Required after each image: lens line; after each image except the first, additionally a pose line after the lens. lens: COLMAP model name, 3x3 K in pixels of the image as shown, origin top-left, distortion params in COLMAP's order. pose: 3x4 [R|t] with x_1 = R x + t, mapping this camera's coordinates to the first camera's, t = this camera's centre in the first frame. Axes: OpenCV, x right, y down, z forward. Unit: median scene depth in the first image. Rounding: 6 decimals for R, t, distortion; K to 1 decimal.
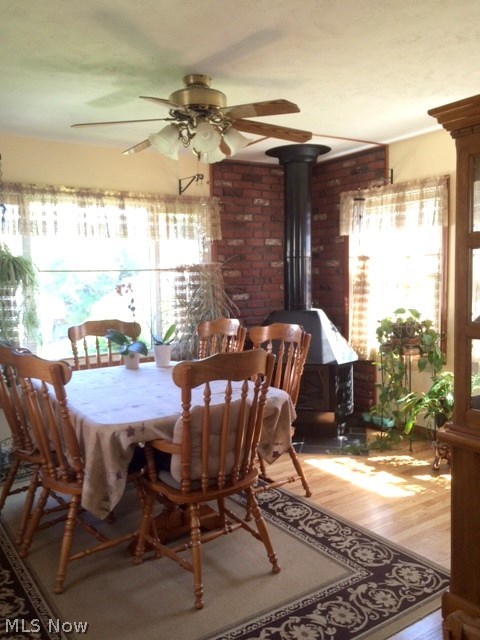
lens RADIAL K [[546.5, 0, 240.2], [0, 546.5, 316.3], [0, 0, 1]] dist [0.053217, -0.031691]
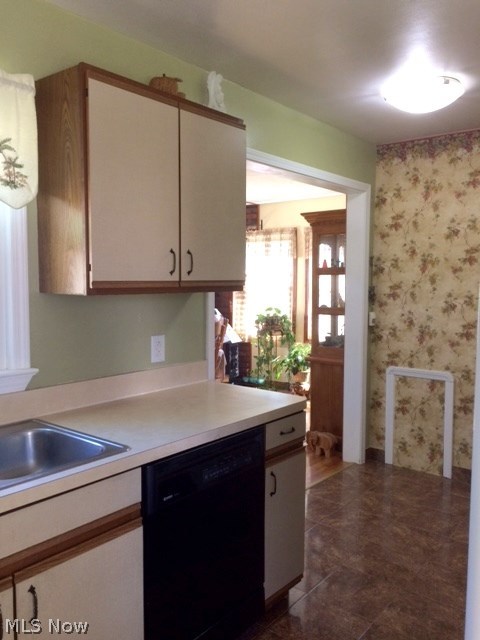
lens RADIAL K [[546.5, 0, 243.2], [0, 546.5, 317.2], [0, 0, 1]] dist [0.053217, -0.031691]
pose [[0.952037, 0.002649, 0.305971, -0.255316], [0.004069, 0.999764, -0.021317, 0.044589], [-0.305955, 0.021540, 0.951802, -0.473075]]
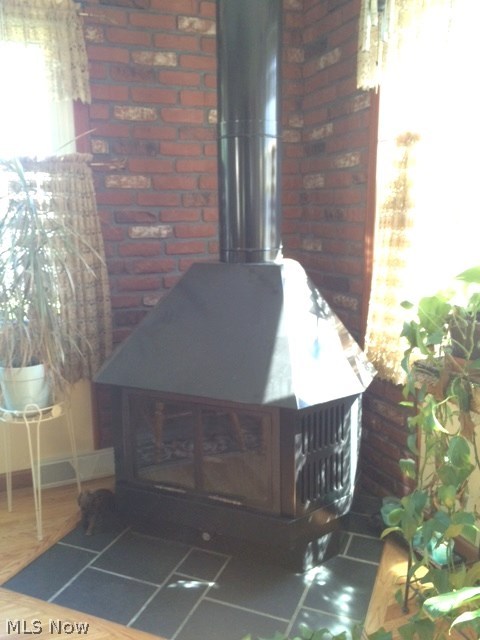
lens RADIAL K [[546.5, 0, 243.6], [0, 546.5, 316.3], [0, 0, 1]] dist [0.053217, -0.031691]
pose [[0.981595, 0.045872, -0.185383, 0.199343], [-0.026256, 0.993921, 0.106917, -0.016160], [0.189161, -0.100081, 0.976833, 0.594733]]
